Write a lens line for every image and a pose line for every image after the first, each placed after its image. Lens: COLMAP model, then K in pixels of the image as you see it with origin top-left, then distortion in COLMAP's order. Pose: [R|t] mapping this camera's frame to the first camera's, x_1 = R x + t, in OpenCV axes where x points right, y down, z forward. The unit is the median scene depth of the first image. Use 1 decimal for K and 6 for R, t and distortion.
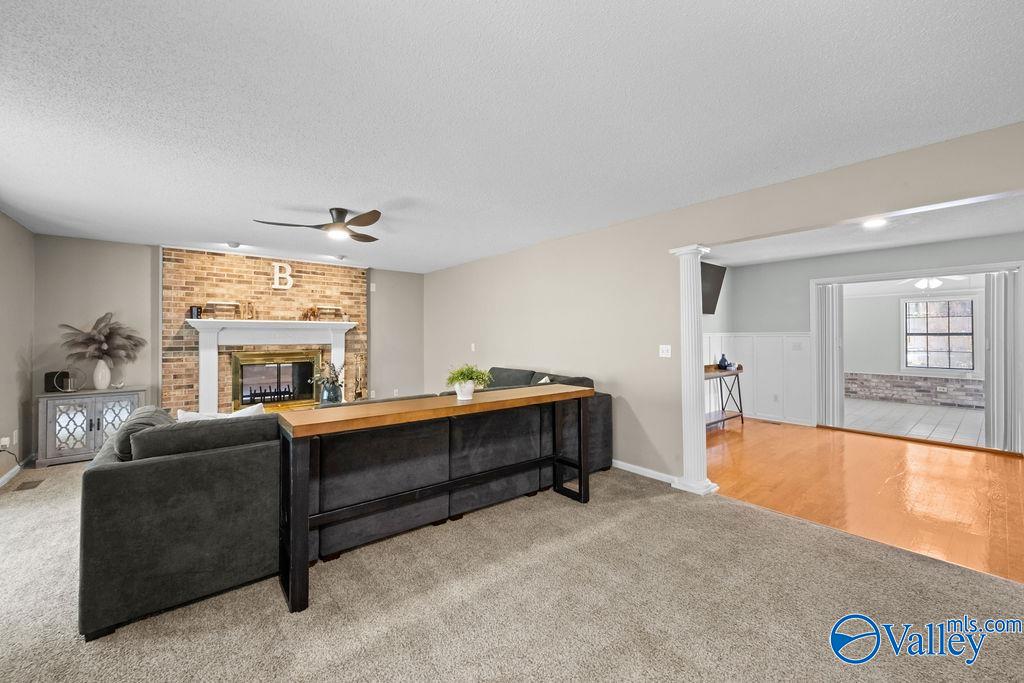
lens RADIAL K [[403.6, 0, 508.0], [0, 403.6, 336.5], [0, 0, 1]] dist [-0.000322, -0.000030]
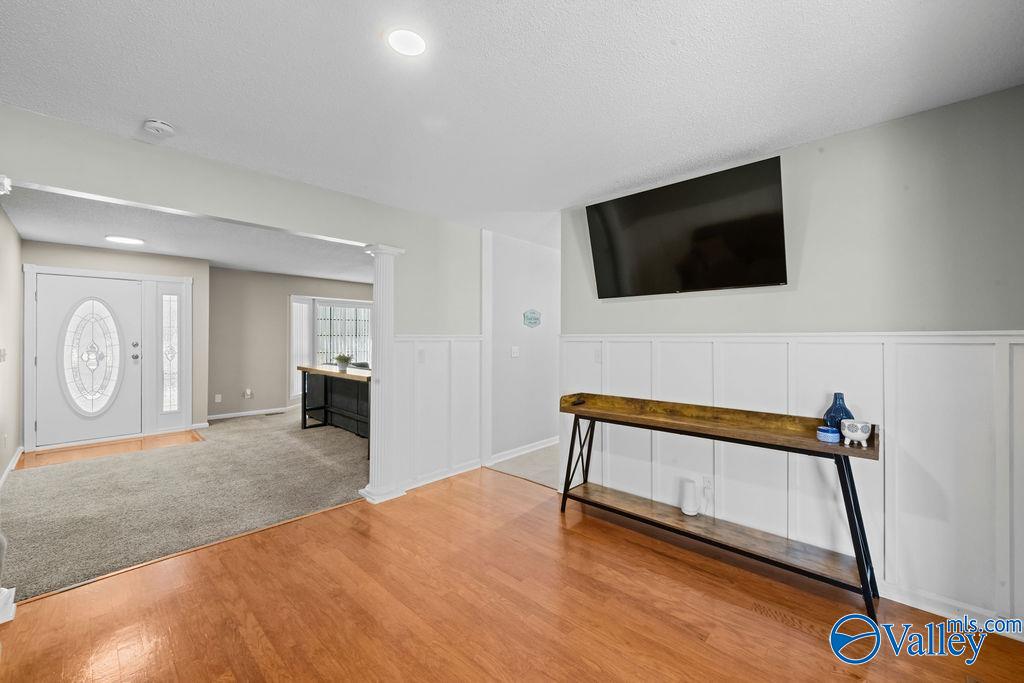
lens RADIAL K [[411.7, 0, 509.9], [0, 411.7, 335.5], [0, 0, 1]] dist [-0.000273, 0.000076]
pose [[0.117500, -0.002179, -0.993070, 0.982203], [-0.004399, 0.999987, -0.002715, -0.003999], [0.993063, 0.004688, 0.117489, 0.788971]]
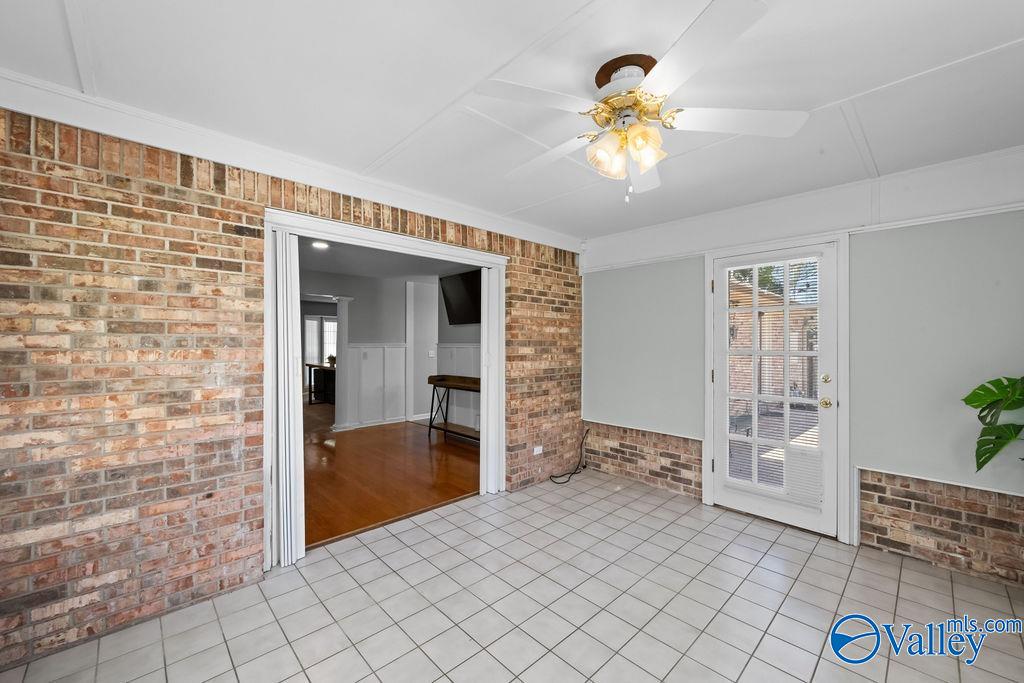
lens RADIAL K [[401.9, 0, 512.0], [0, 401.9, 341.5], [0, 0, 1]] dist [0.000165, 0.000019]
pose [[0.075707, -0.003242, -0.997125, 1.552307], [-0.004250, 0.999985, -0.003574, -0.011377], [0.997121, 0.004509, 0.075692, 1.084018]]
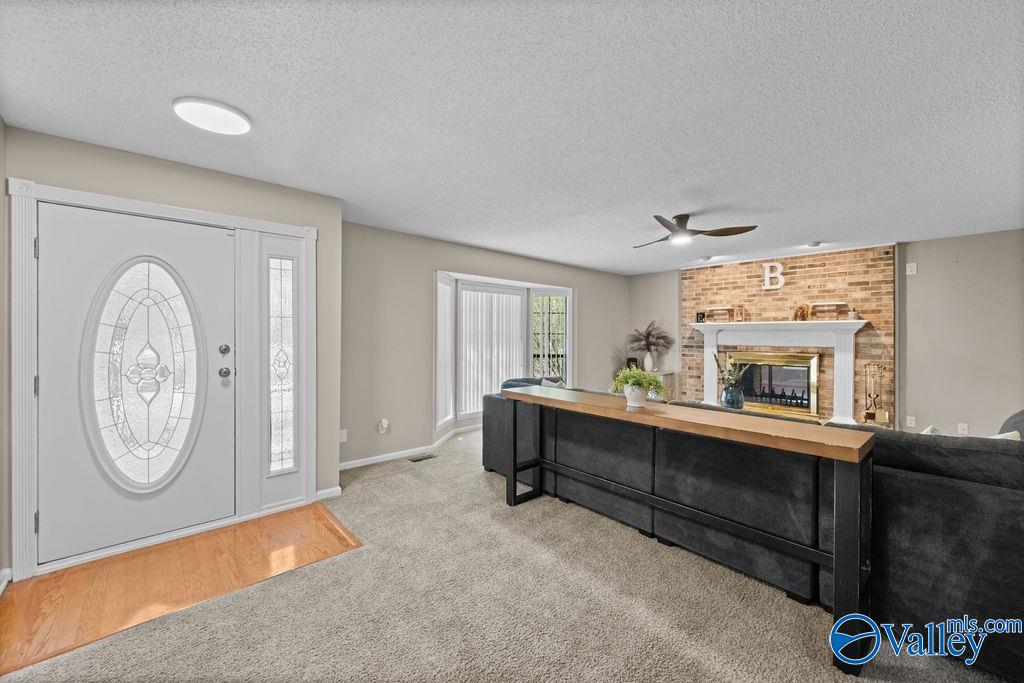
lens RADIAL K [[403.6, 0, 508.0], [0, 403.6, 336.5], [0, 0, 1]] dist [-0.000322, -0.000030]
pose [[0.046217, 0.005537, -0.998916, 0.404749], [-0.008059, 0.999954, 0.005170, -0.003260], [0.998899, 0.007812, 0.046259, 0.333073]]
